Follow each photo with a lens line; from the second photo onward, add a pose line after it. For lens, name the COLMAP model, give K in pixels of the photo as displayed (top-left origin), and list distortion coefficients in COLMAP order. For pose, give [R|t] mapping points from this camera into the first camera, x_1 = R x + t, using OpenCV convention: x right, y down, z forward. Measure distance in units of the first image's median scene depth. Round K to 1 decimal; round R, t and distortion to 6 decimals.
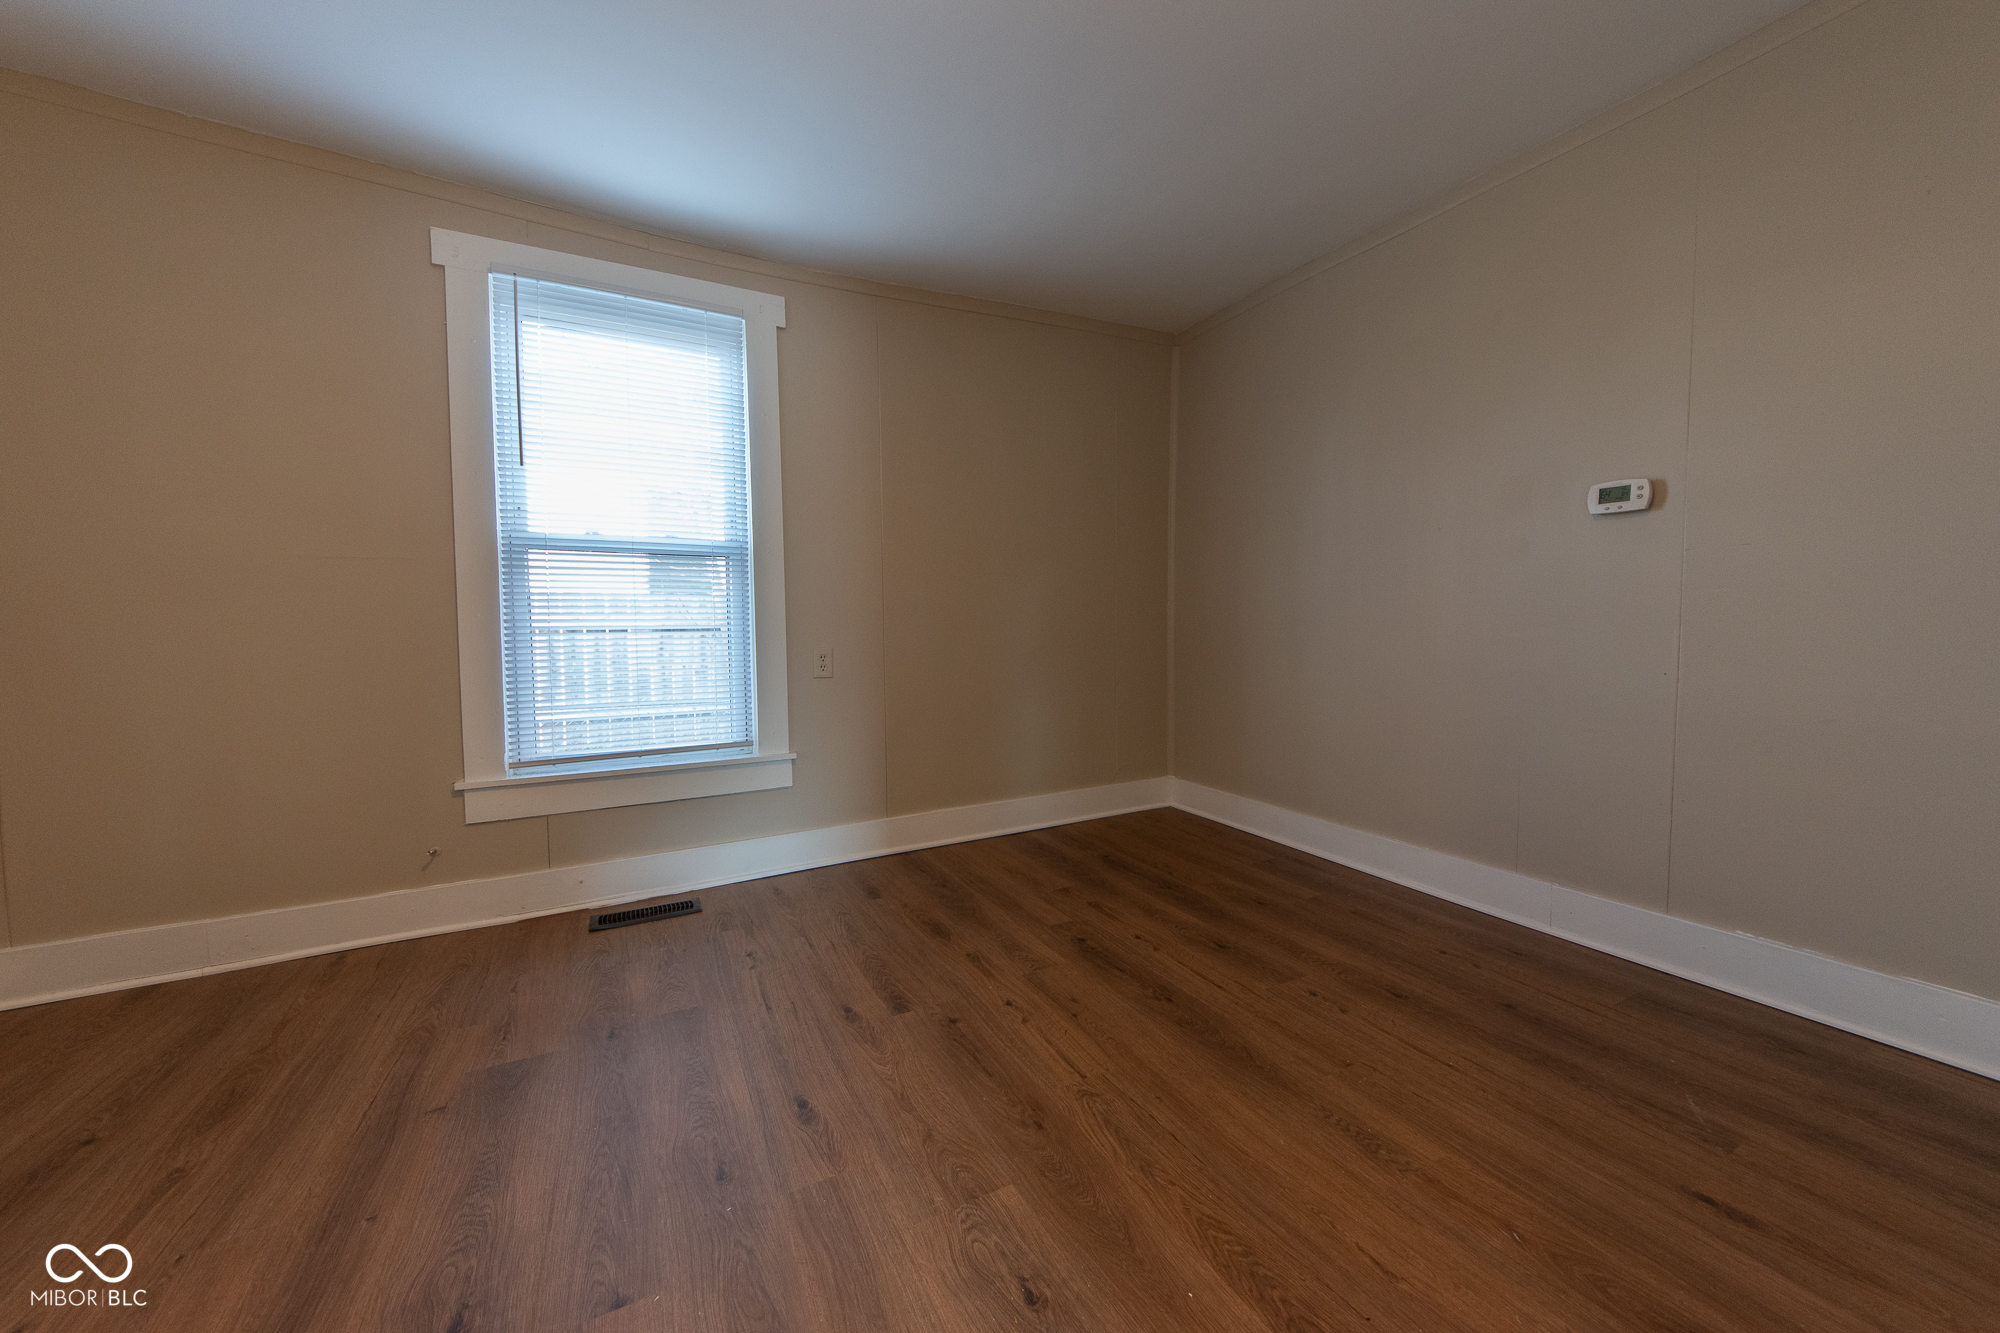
lens RADIAL K [[684.9, 0, 1000.0], [0, 684.9, 666.5], [0, 0, 1]] dist [-0.013214, -0.000065]
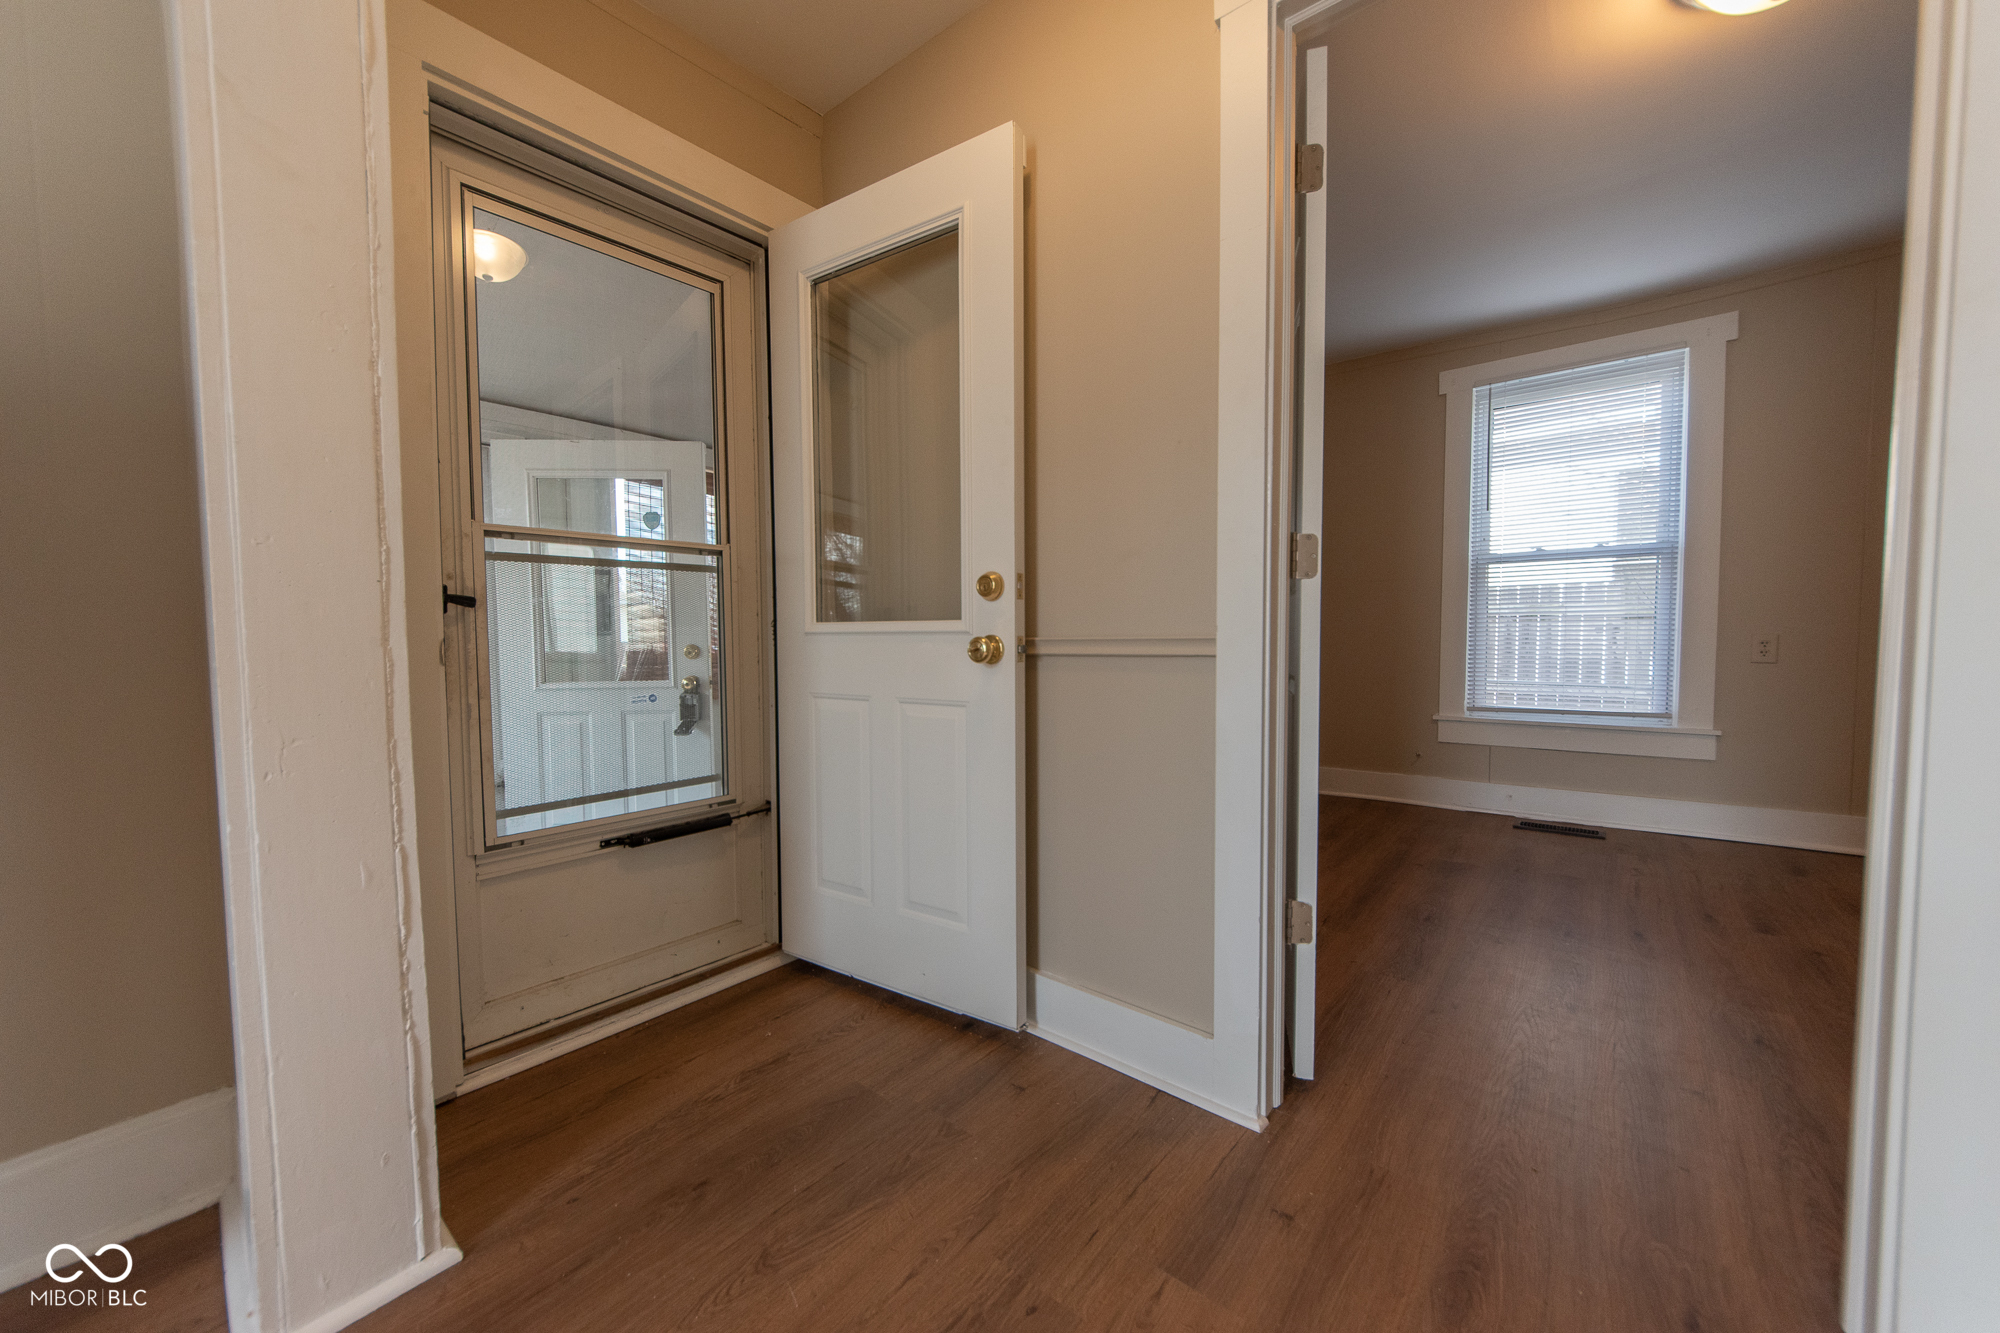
lens RADIAL K [[721.2, 0, 1000.0], [0, 721.2, 666.5], [0, 0, 1]] dist [-0.002209, -0.000158]
pose [[0.357840, 0.053913, -0.932225, 0.375872], [-0.036600, 0.998374, 0.043690, 0.017778], [0.933065, 0.018486, 0.359232, -0.518644]]
